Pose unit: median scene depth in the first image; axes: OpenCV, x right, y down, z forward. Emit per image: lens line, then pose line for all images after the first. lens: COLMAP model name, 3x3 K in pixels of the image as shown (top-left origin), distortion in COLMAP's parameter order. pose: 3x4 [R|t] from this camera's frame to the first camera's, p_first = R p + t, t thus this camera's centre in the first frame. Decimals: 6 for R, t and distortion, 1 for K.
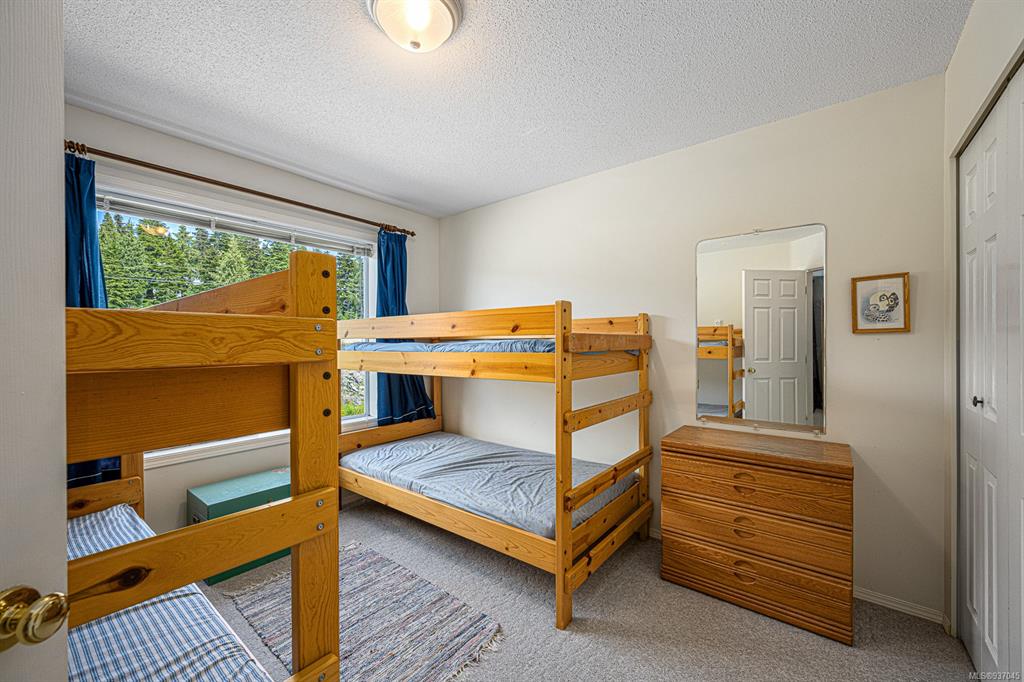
lens RADIAL K [[410.4, 0, 519.5], [0, 410.4, 345.9], [0, 0, 1]] dist [0.002108, -0.001470]
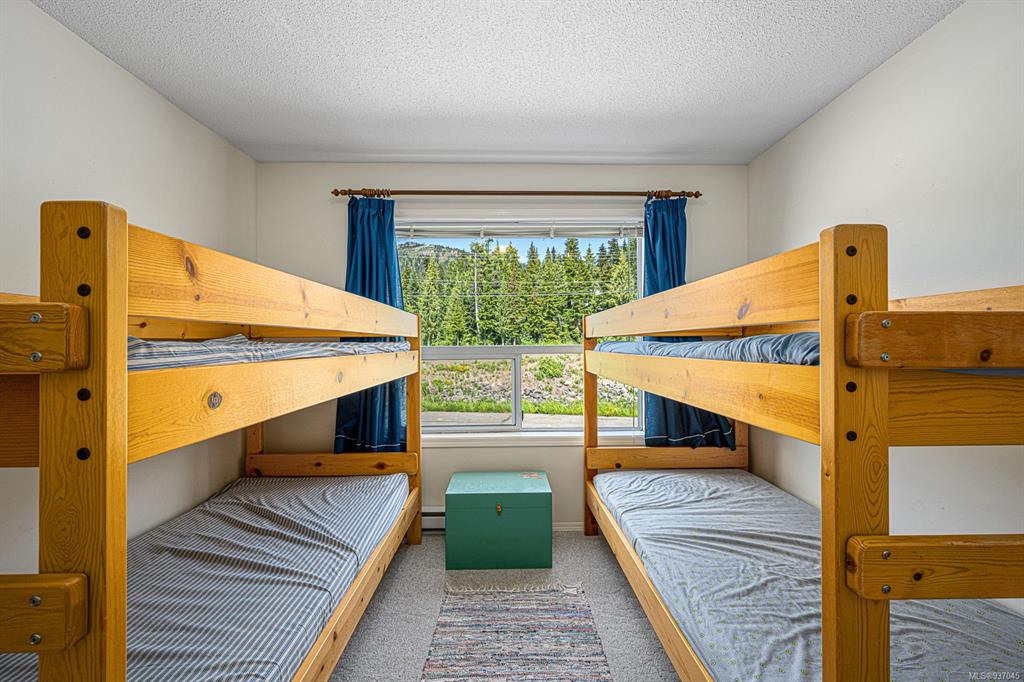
lens RADIAL K [[410.4, 0, 500.6], [0, 410.4, 342.9], [0, 0, 1]] dist [0.002108, -0.001470]
pose [[0.623343, 0.001141, -0.781948, 0.140919], [-0.004574, 0.999987, -0.002187, -0.002768], [0.781935, 0.004940, 0.623340, 0.374547]]
